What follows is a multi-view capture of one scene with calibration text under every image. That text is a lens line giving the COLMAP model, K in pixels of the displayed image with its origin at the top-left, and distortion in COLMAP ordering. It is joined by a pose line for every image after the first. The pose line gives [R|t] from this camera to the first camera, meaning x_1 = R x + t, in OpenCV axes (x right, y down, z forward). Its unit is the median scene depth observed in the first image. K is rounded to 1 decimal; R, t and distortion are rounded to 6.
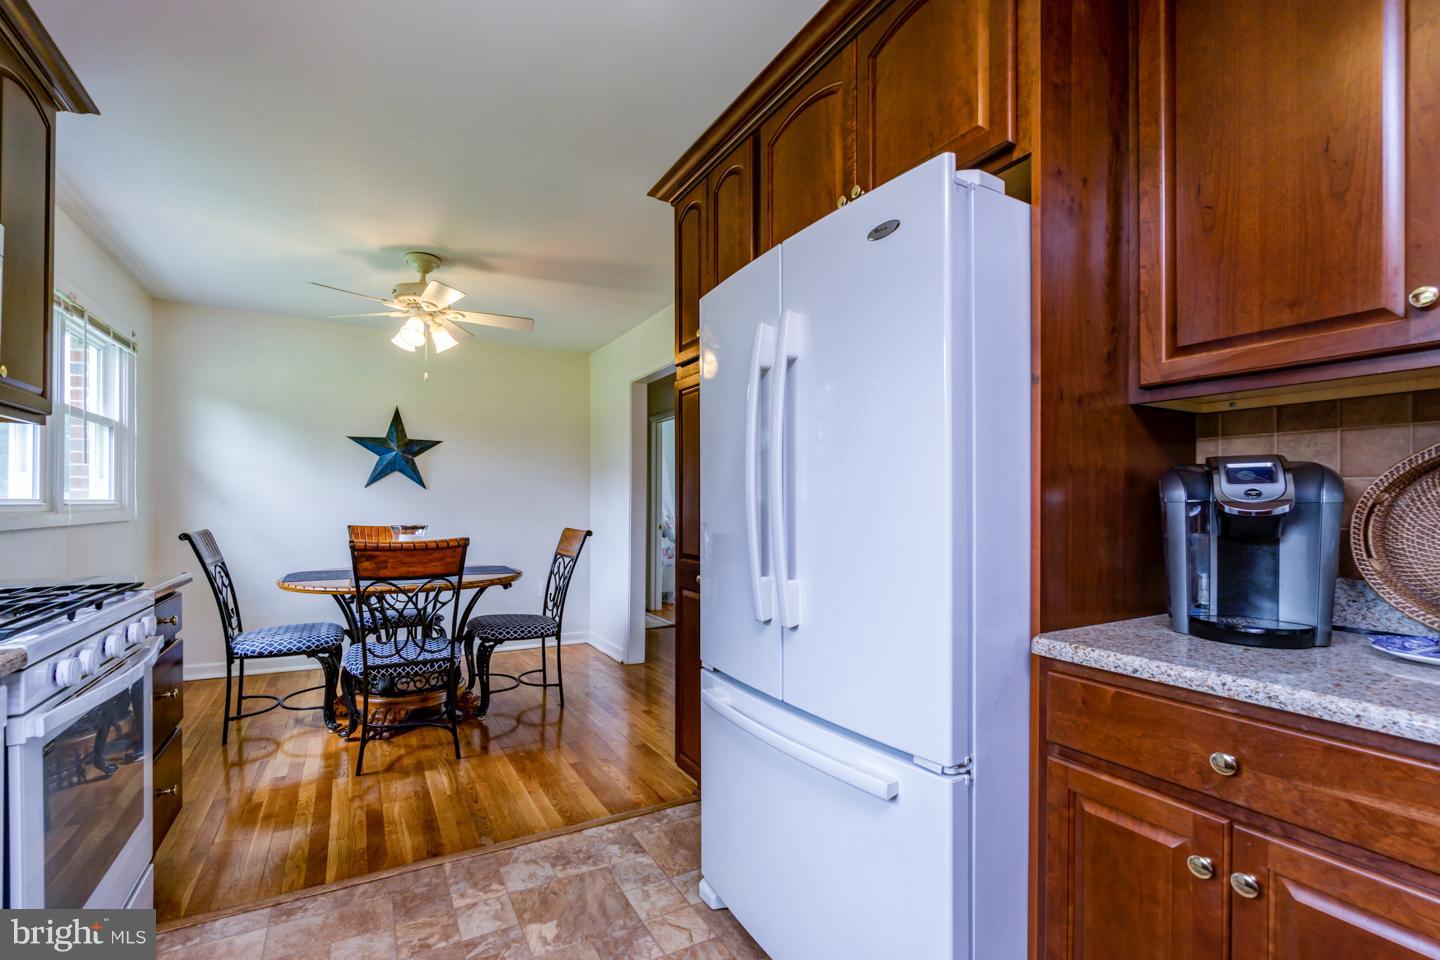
lens RADIAL K [[639.3, 0, 712.1], [0, 639.3, 505.1], [0, 0, 1]] dist [-0.010278, -0.000616]
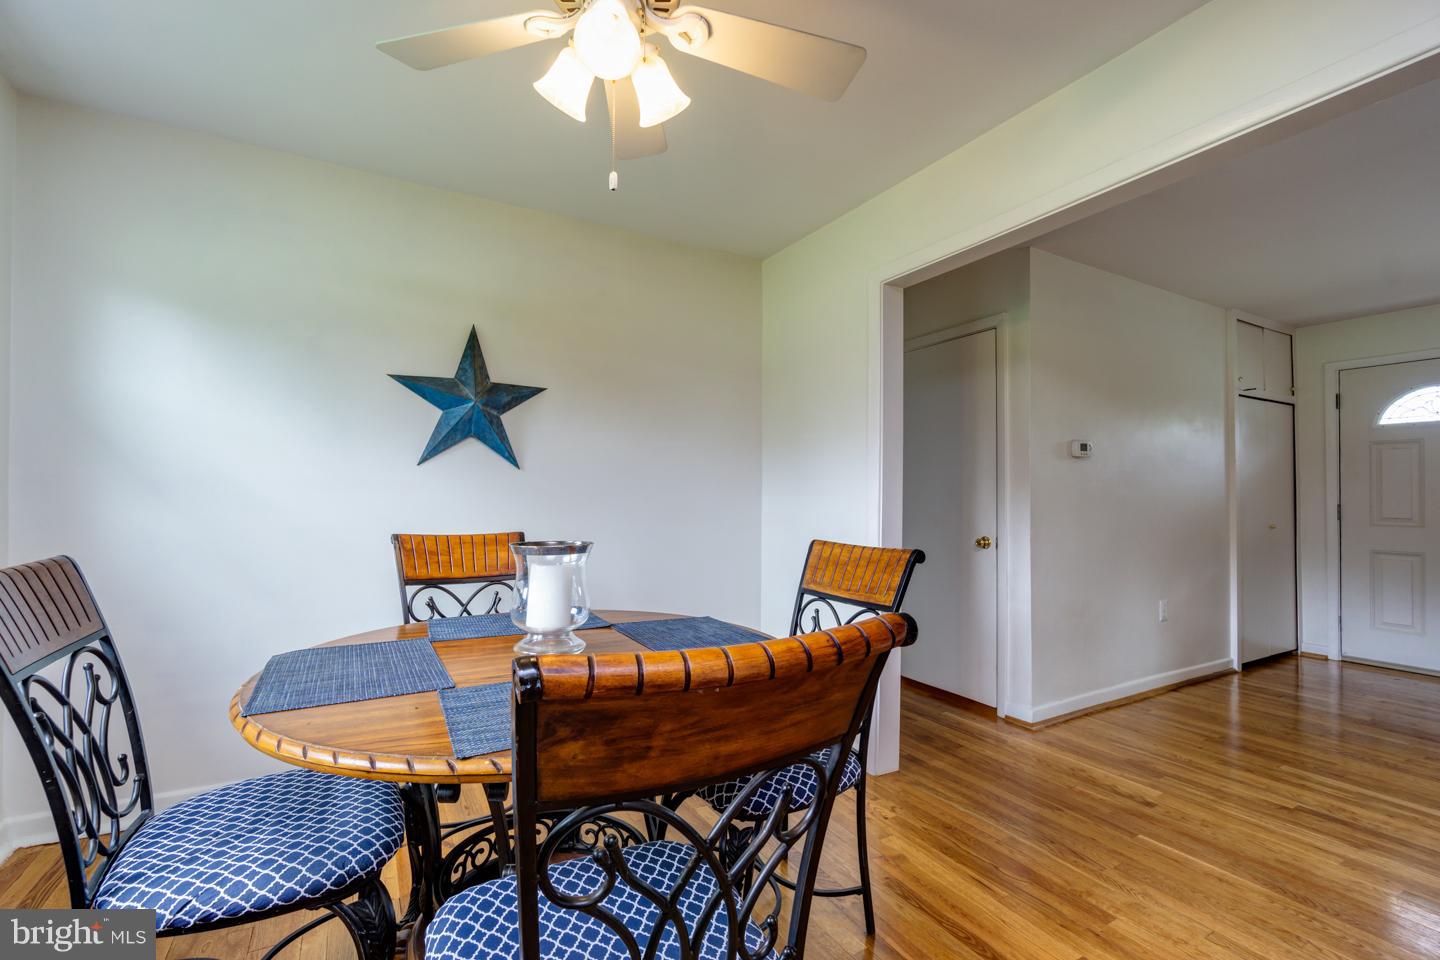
lens RADIAL K [[639.3, 0, 720.8], [0, 639.3, 484.6], [0, 0, 1]] dist [-0.010278, -0.000616]
pose [[0.999995, 0.001045, 0.003020, -0.283750], [-0.000979, 0.999758, -0.021975, 0.001180], [-0.003042, 0.021972, 0.999754, 0.444838]]
